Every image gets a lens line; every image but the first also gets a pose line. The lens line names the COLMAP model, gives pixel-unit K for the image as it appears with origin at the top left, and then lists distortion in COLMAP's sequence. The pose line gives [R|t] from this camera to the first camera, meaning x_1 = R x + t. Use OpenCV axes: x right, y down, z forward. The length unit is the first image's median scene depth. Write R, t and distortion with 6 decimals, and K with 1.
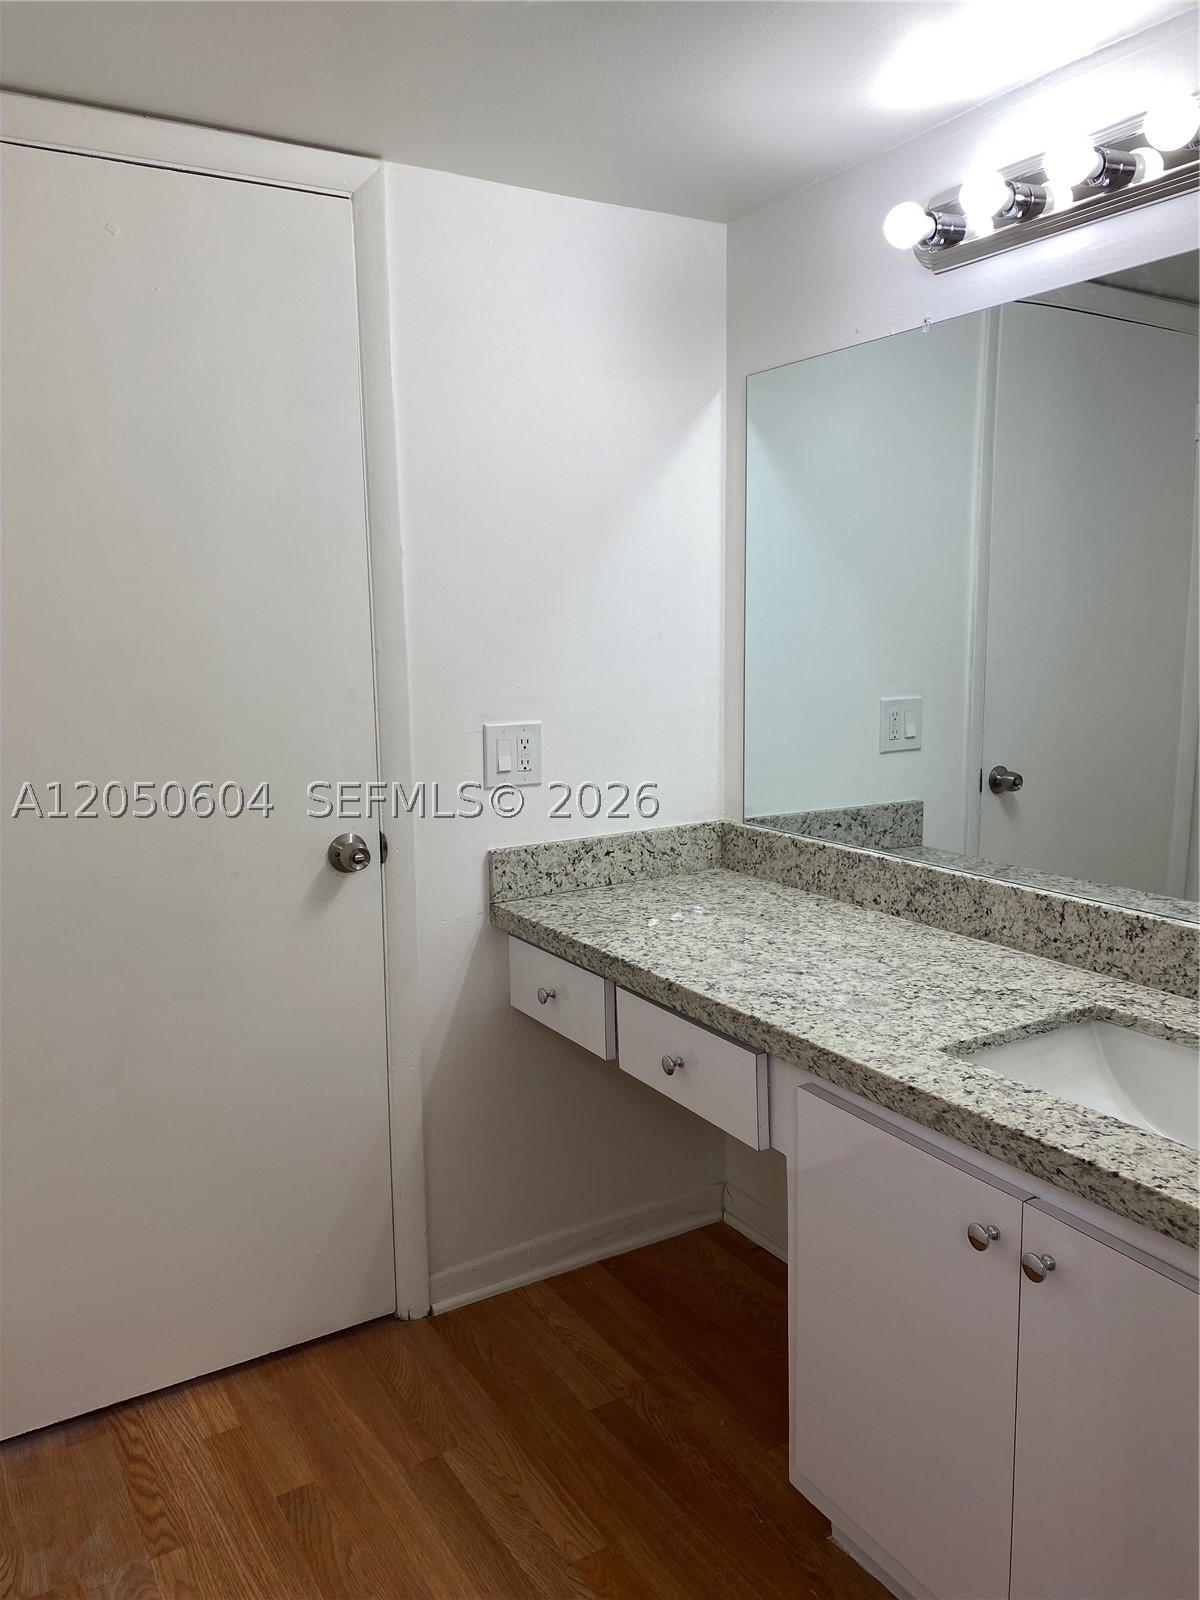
lens RADIAL K [[1215.5, 0, 595.6], [0, 1215.5, 777.5], [0, 0, 1]] dist [0.038895, 0.004450]
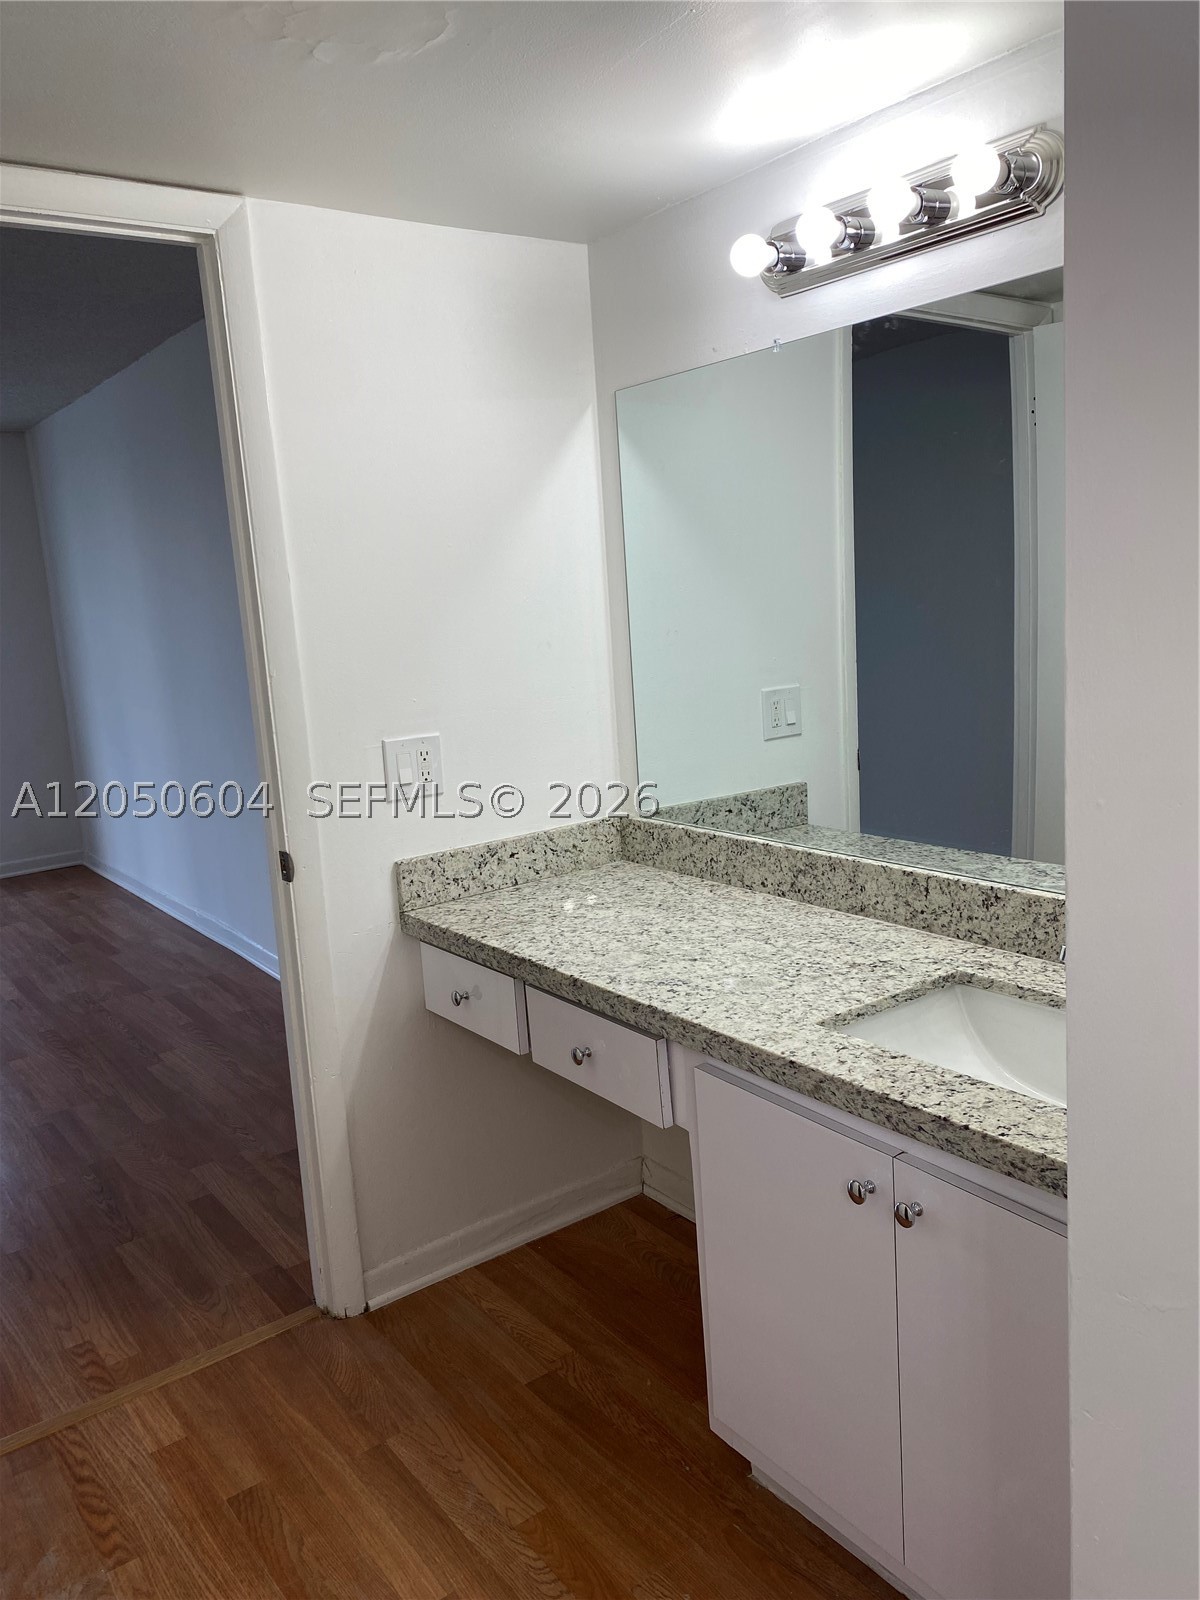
lens RADIAL K [[1207.2, 0, 609.7], [0, 1207.2, 781.9], [0, 0, 1]] dist [0.104160, -0.079603]
pose [[0.994457, -0.063135, 0.084074, 0.013271], [0.061232, 0.997810, 0.025027, -0.029082], [-0.085470, -0.019740, 0.996145, -0.062156]]
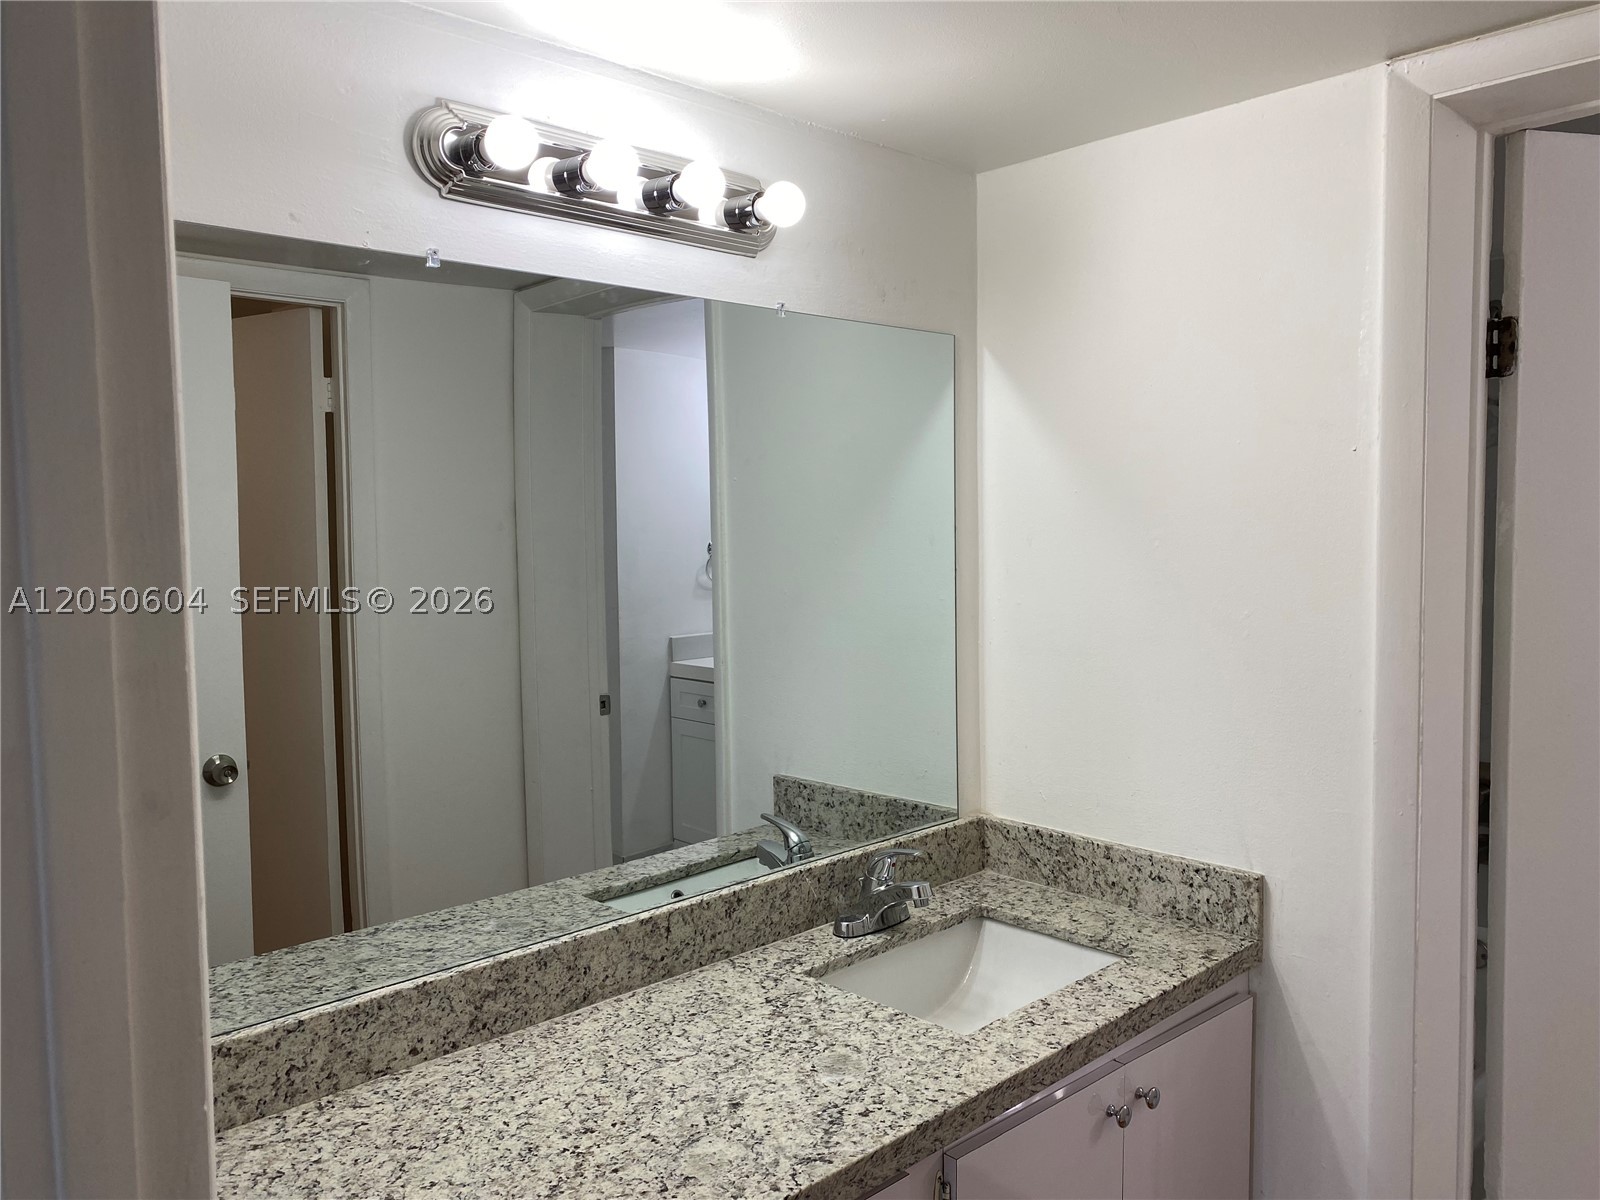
lens RADIAL K [[1208.3, 0, 838.4], [0, 1208.3, 595.7], [0, 0, 1]] dist [0.051864, -0.089530]
pose [[-0.223915, -0.047383, 0.973456, -0.583634], [0.146962, 0.985755, 0.081786, -0.210478], [-0.963465, 0.161375, -0.213762, 1.067959]]
